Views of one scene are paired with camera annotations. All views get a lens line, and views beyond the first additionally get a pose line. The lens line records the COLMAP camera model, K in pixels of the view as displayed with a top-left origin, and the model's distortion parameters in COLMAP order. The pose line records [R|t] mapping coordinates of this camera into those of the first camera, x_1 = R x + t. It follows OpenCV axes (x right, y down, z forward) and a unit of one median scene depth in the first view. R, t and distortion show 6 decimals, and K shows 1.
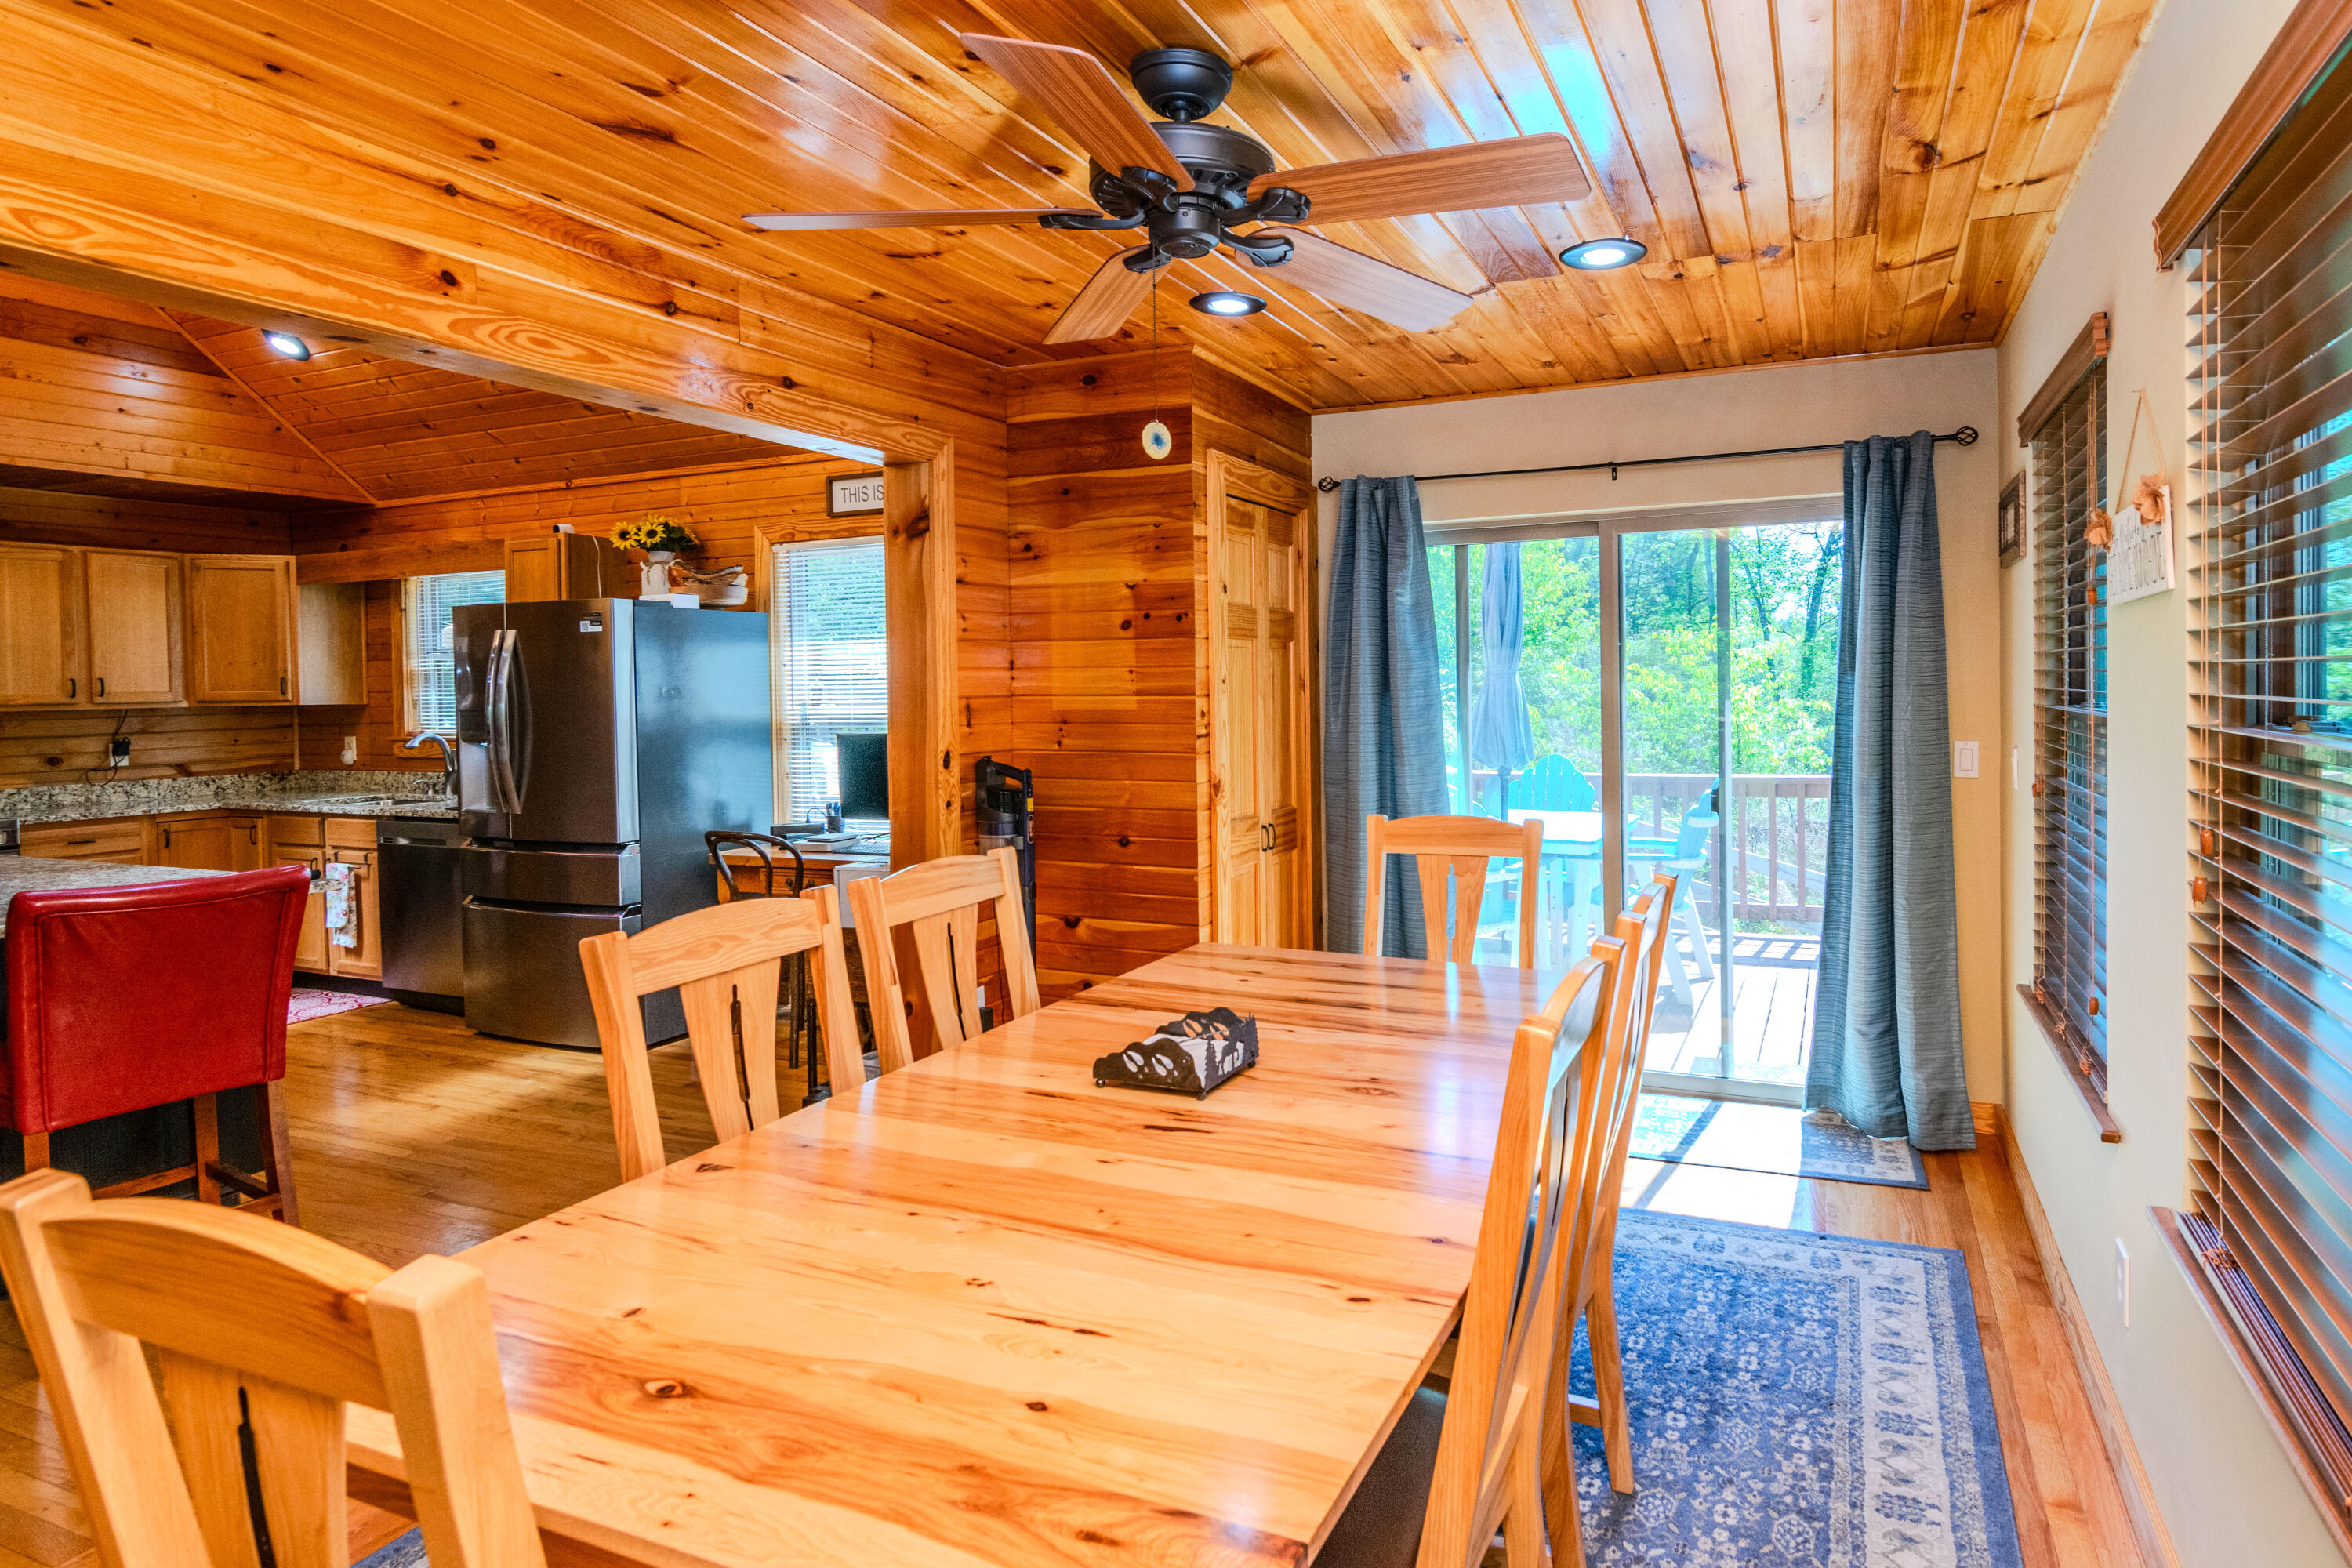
lens RADIAL K [[1208.9, 0, 1355.1], [0, 1208.9, 709.5], [0, 0, 1]] dist [-0.002009, -0.000465]
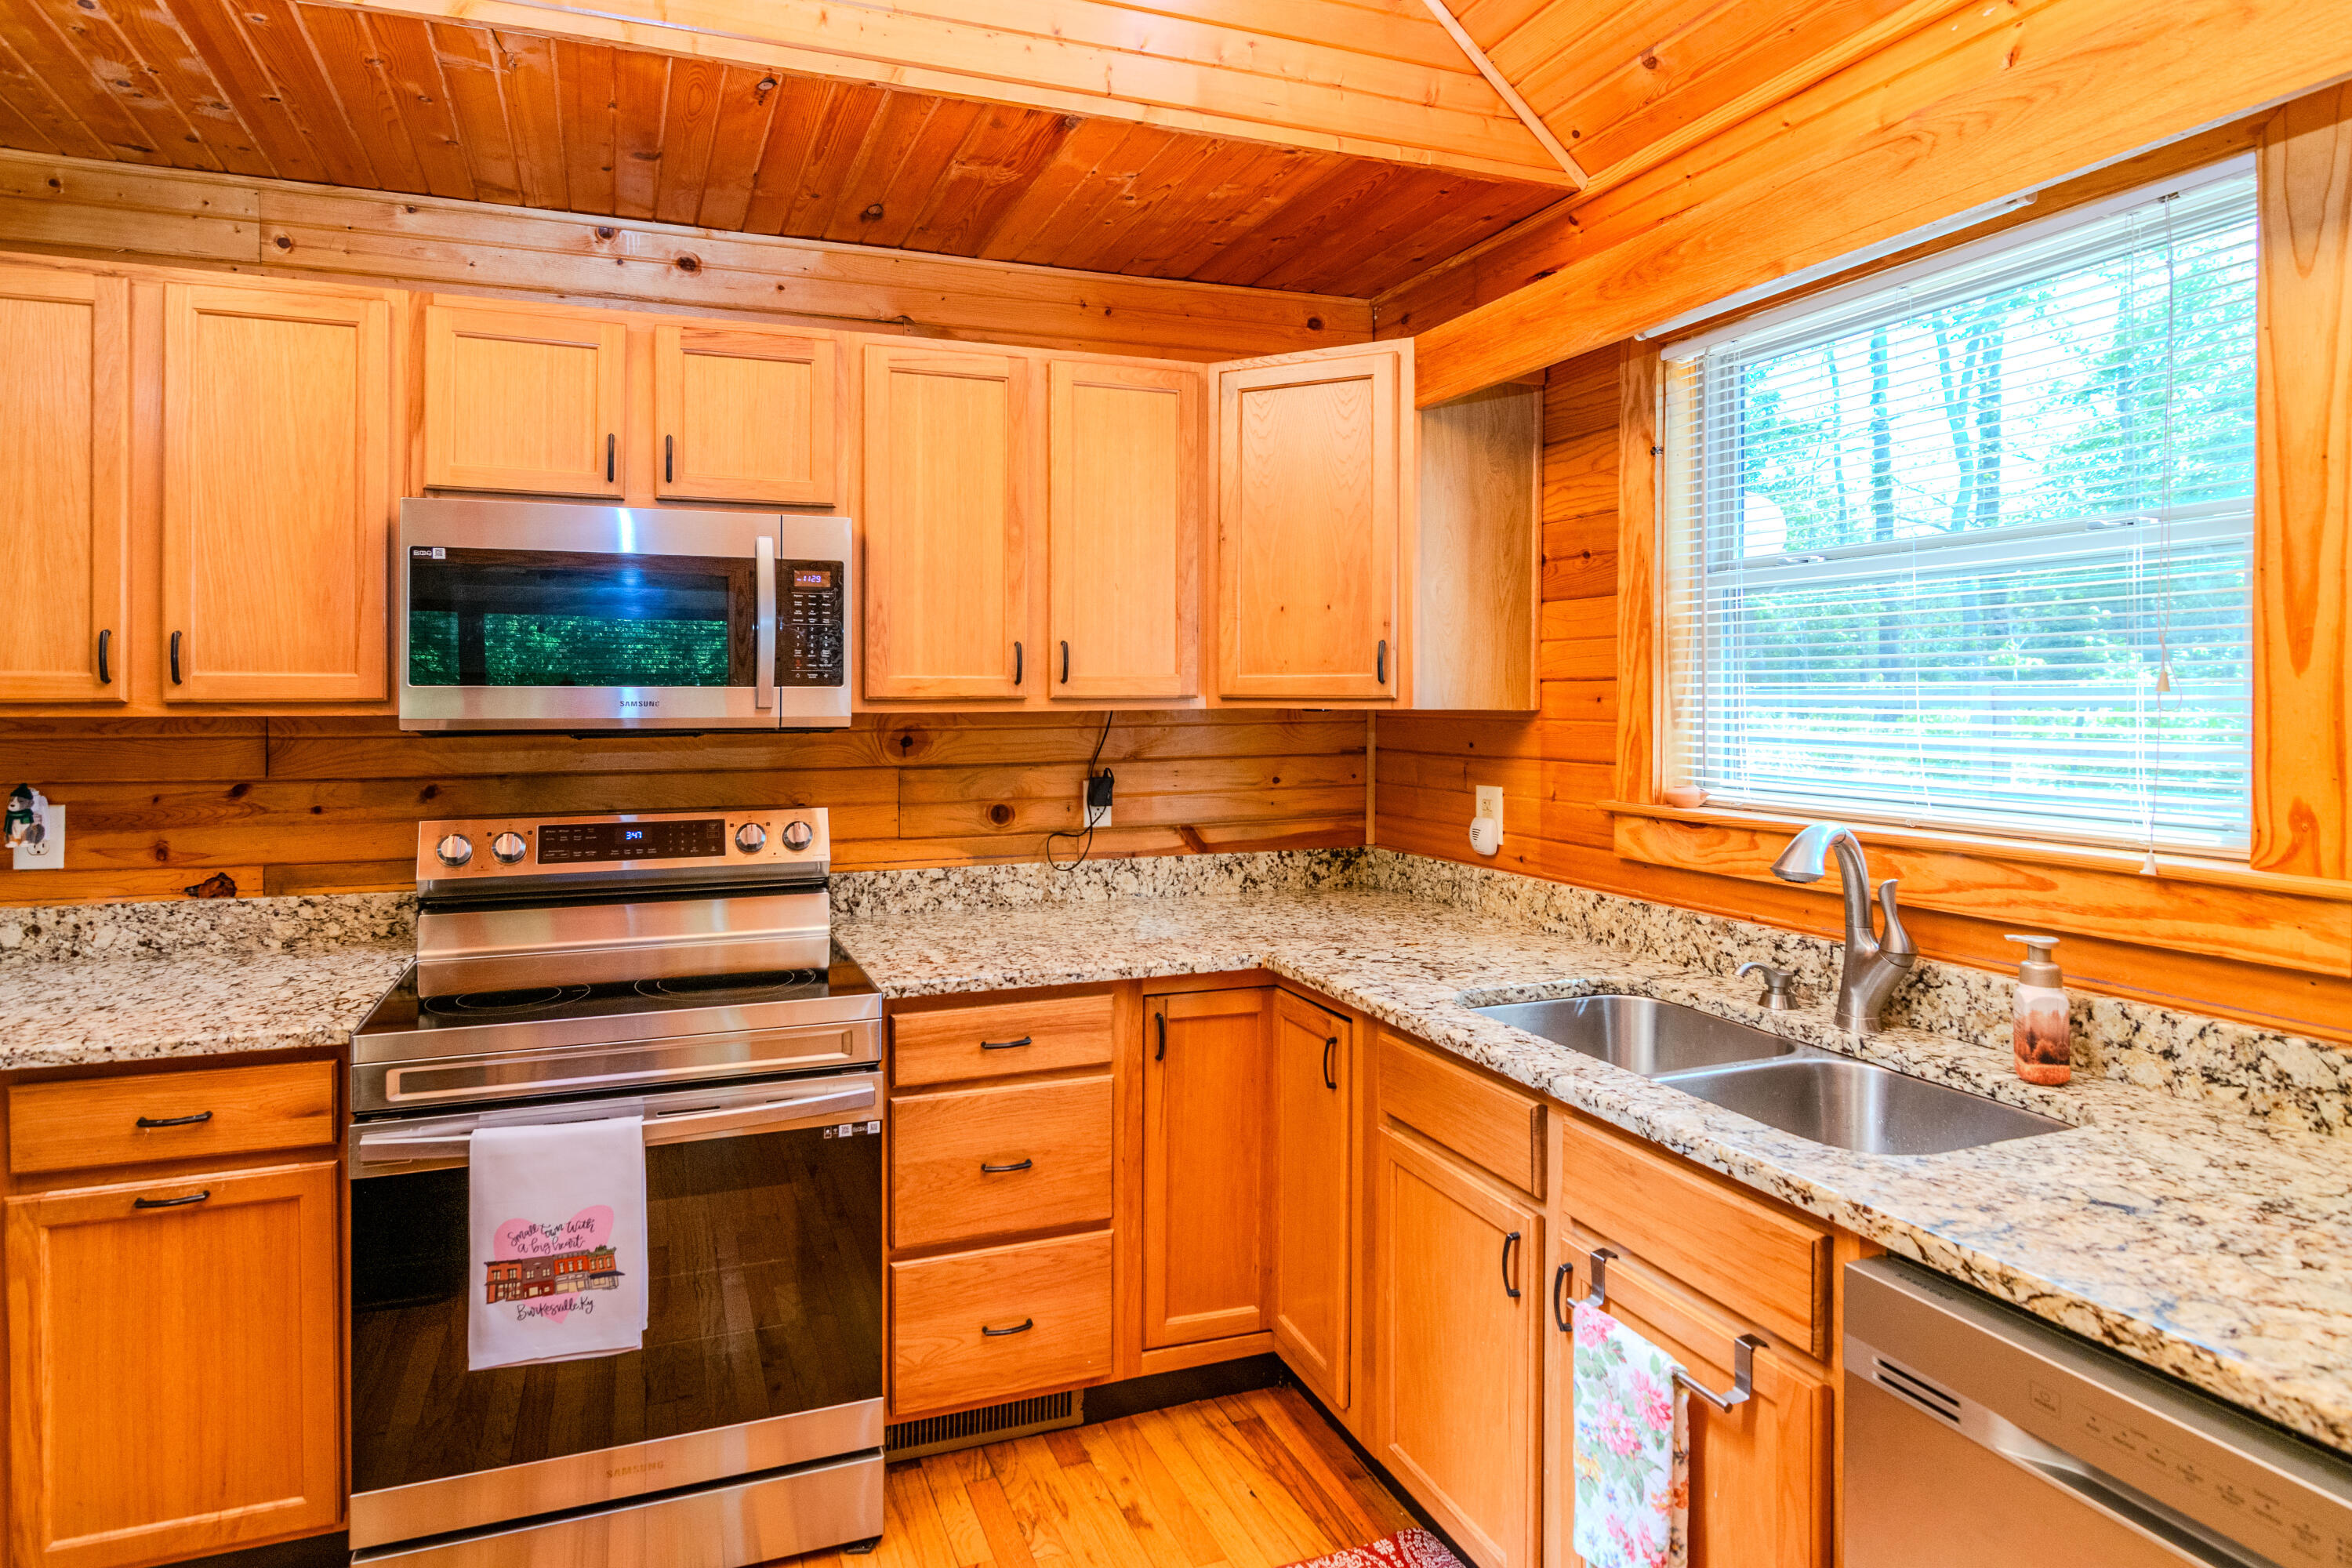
lens RADIAL K [[1113.7, 0, 988.3], [0, 1113.7, 707.1], [0, 0, 1]] dist [-0.000889, -0.000554]
pose [[0.581382, 0.025105, -0.813244, -0.700525], [-0.024715, 0.999608, 0.013189, -0.006167], [0.813256, 0.012432, 0.581774, 0.716521]]
